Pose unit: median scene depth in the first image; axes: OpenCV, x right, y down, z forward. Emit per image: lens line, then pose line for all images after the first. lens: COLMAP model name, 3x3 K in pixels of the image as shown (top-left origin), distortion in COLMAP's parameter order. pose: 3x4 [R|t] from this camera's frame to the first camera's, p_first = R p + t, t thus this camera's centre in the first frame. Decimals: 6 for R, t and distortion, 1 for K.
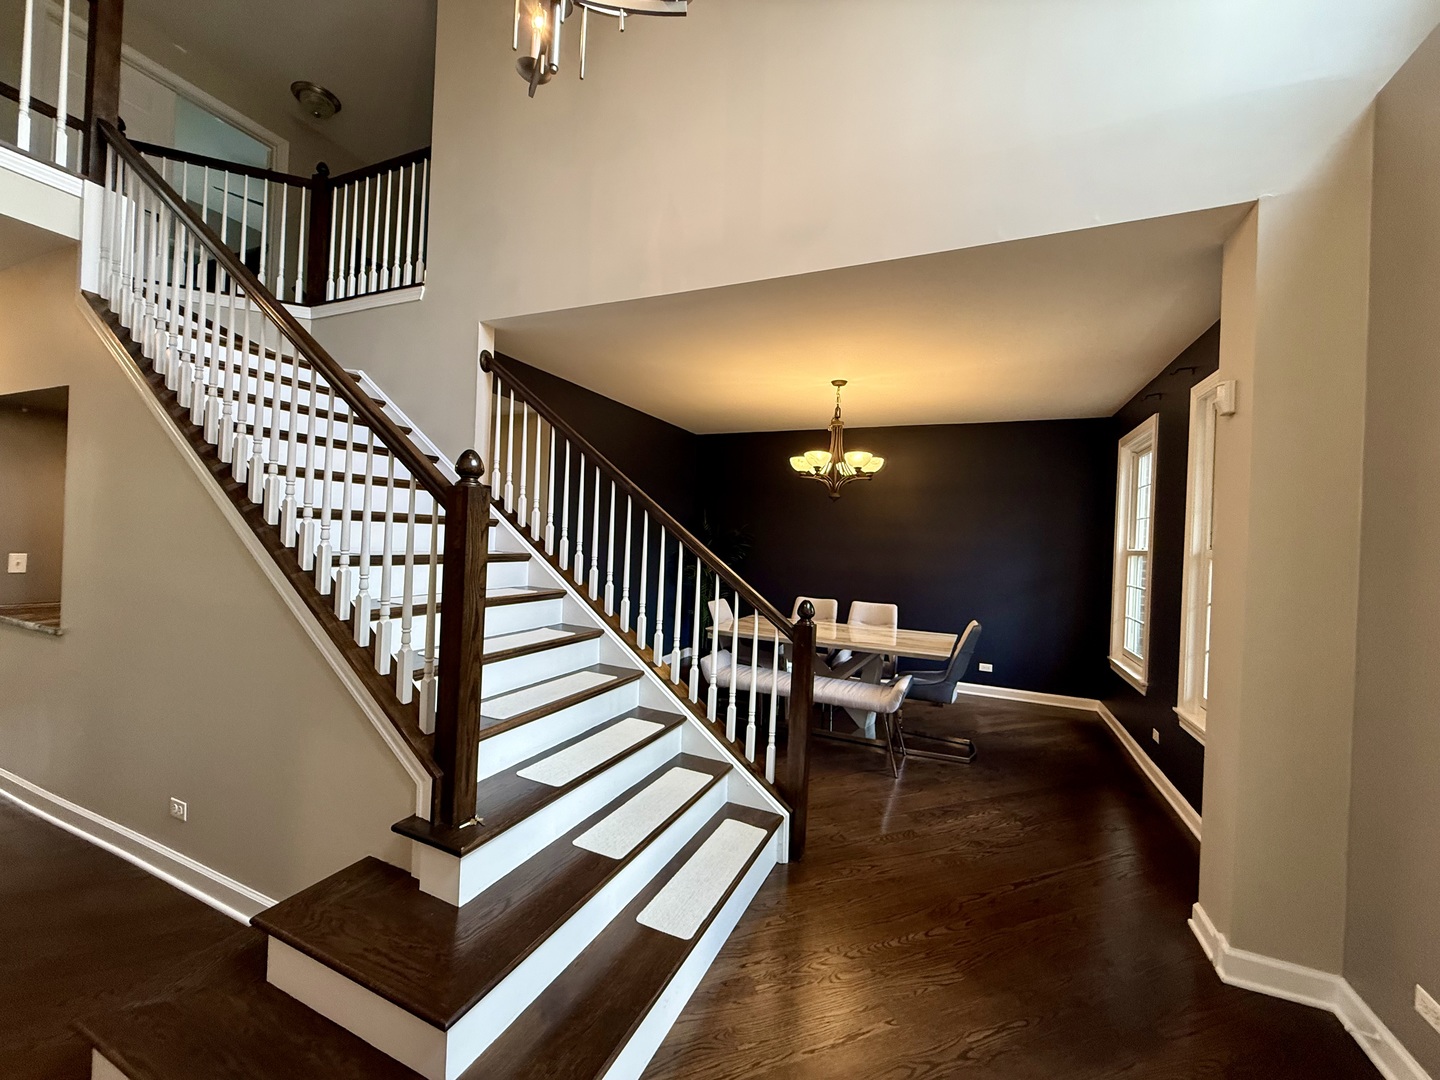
lens RADIAL K [[571.7, 0, 719.4], [0, 571.7, 537.6], [0, 0, 1]] dist [-0.002469, -0.000780]
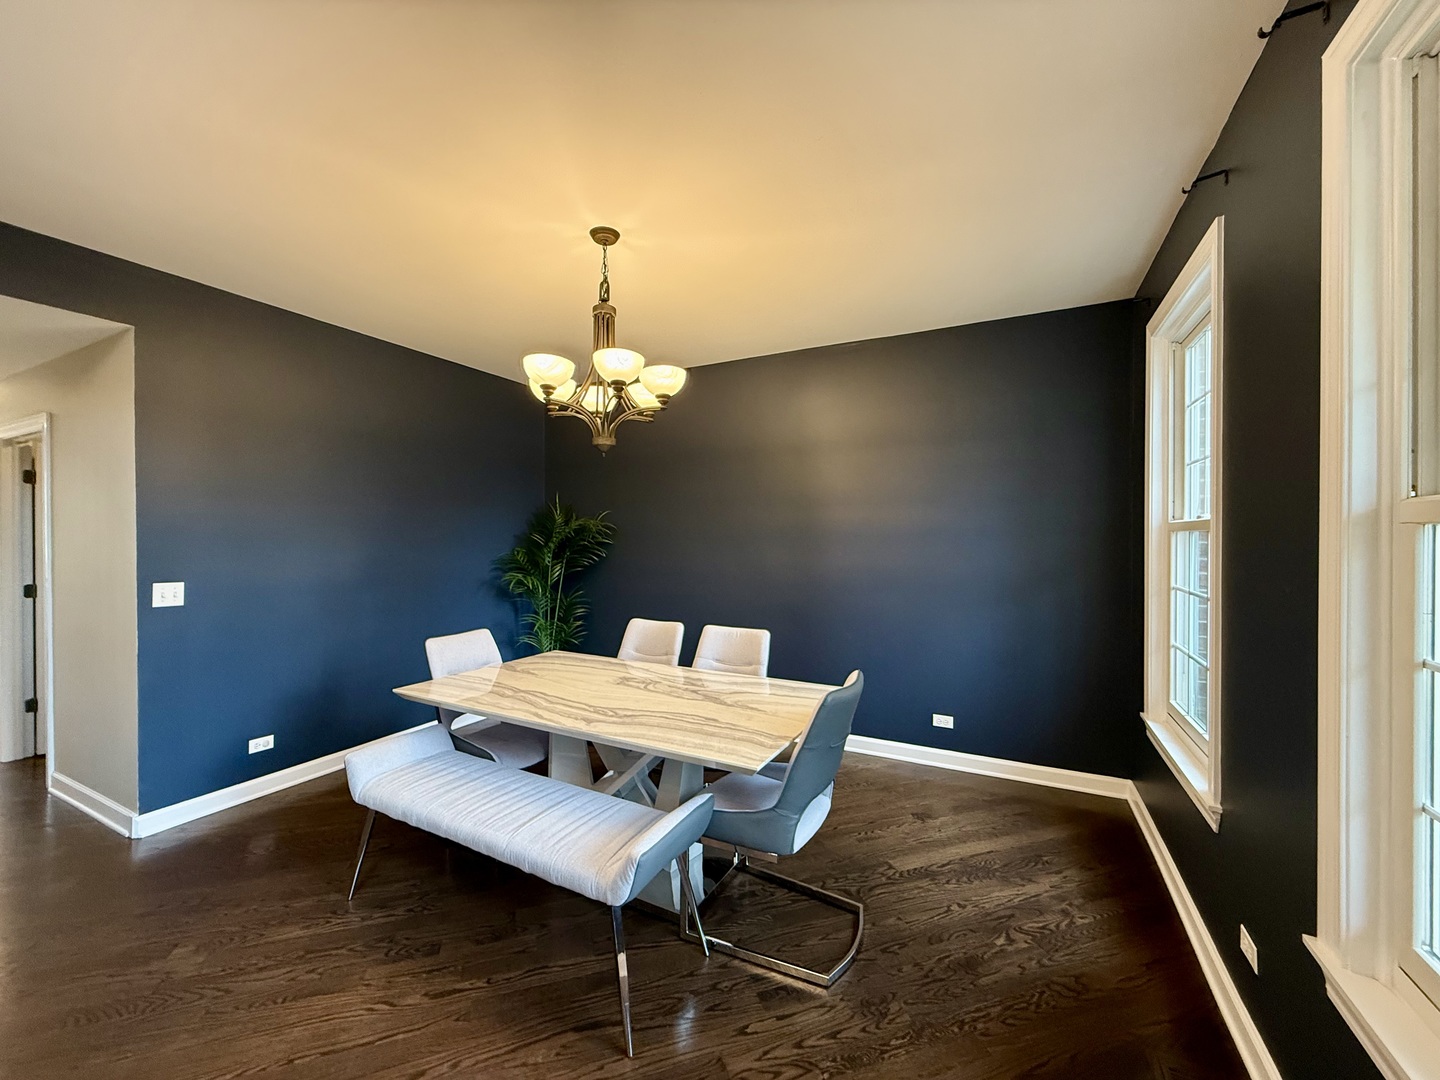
lens RADIAL K [[571.7, 0, 719.3], [0, 571.7, 534.5], [0, 0, 1]] dist [-0.002469, -0.000780]
pose [[0.997595, -0.038471, -0.057659, 0.324503], [0.038389, 0.999260, -0.002540, 0.018992], [0.057714, 0.000320, 0.998333, 0.441428]]
